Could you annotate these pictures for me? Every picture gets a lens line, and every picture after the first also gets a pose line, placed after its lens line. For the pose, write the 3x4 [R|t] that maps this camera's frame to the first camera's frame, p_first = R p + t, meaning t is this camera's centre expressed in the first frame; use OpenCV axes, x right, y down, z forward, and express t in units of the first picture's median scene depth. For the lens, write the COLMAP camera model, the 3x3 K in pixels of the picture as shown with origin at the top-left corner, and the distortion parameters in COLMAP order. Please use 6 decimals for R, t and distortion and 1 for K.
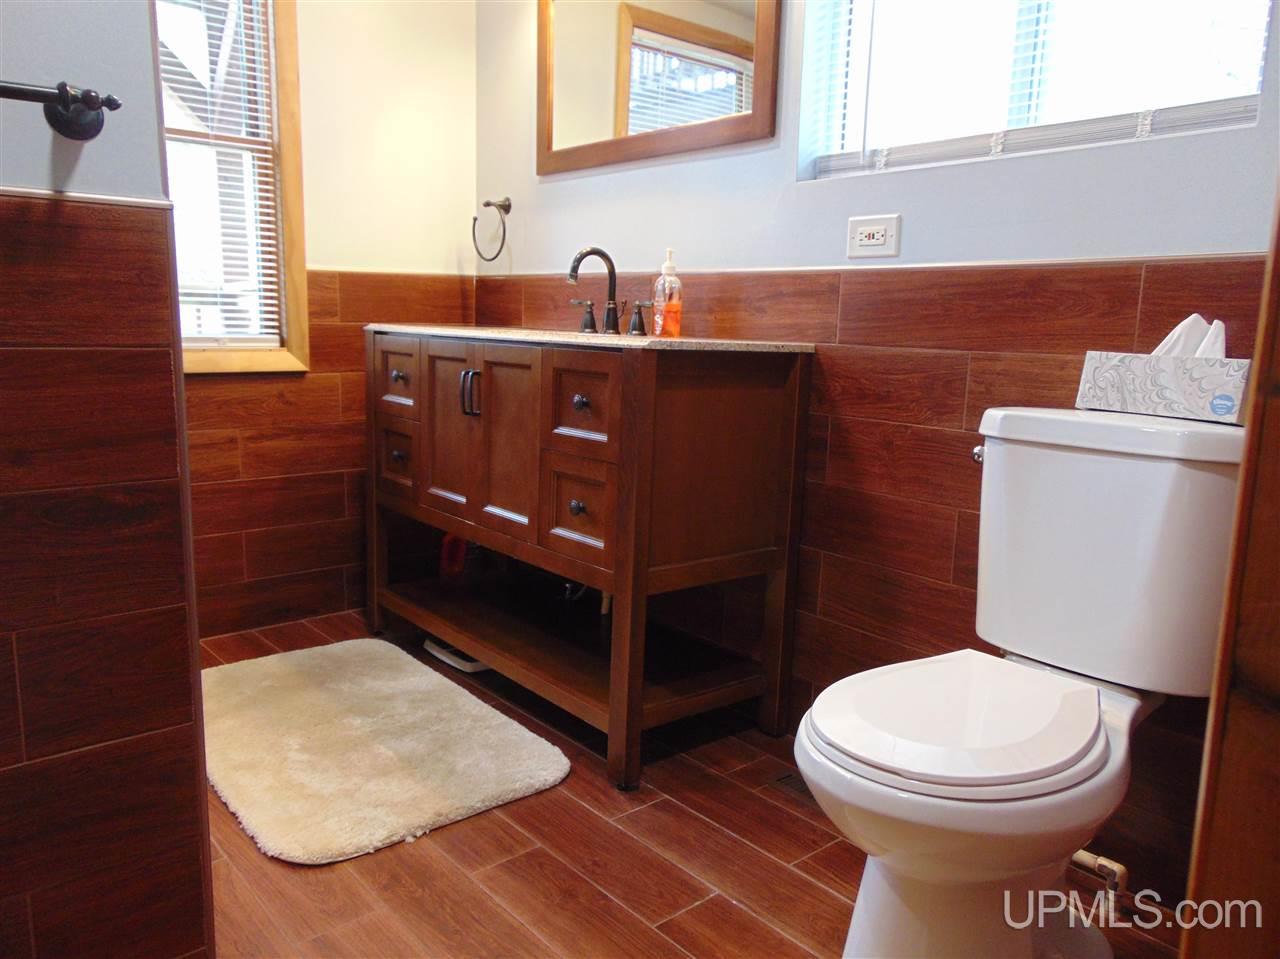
lens RADIAL K [[961.0, 0, 643.4], [0, 961.0, 481.8], [0, 0, 1]] dist [-0.022785, 0.050967]
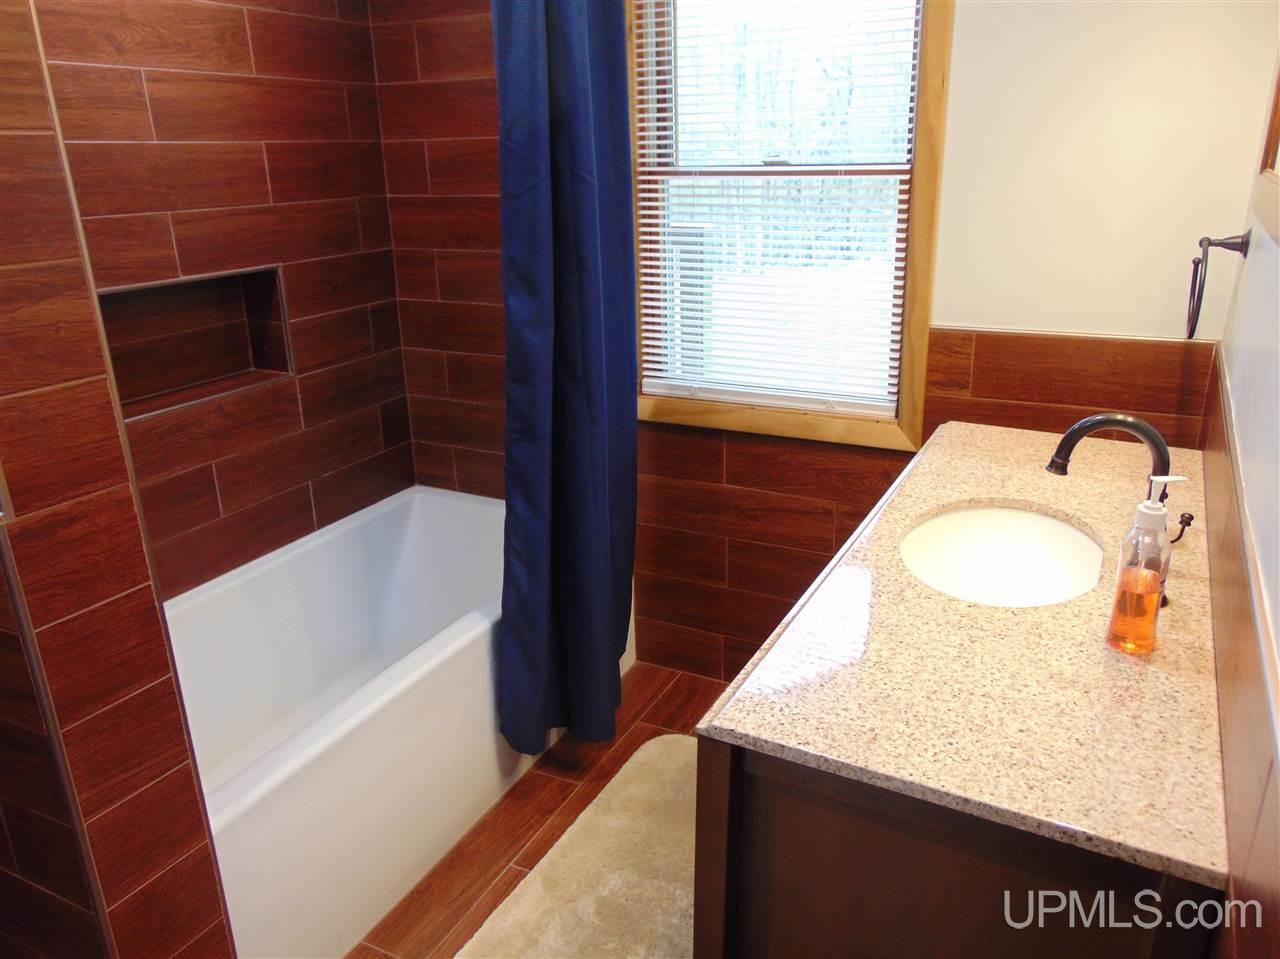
lens RADIAL K [[961.0, 0, 643.3], [0, 961.0, 481.4], [0, 0, 1]] dist [-0.022785, 0.050967]
pose [[0.378645, 0.272172, -0.884619, 0.281534], [-0.128009, 0.961999, 0.241188, -0.257228], [0.916647, 0.021915, 0.399097, 0.470003]]
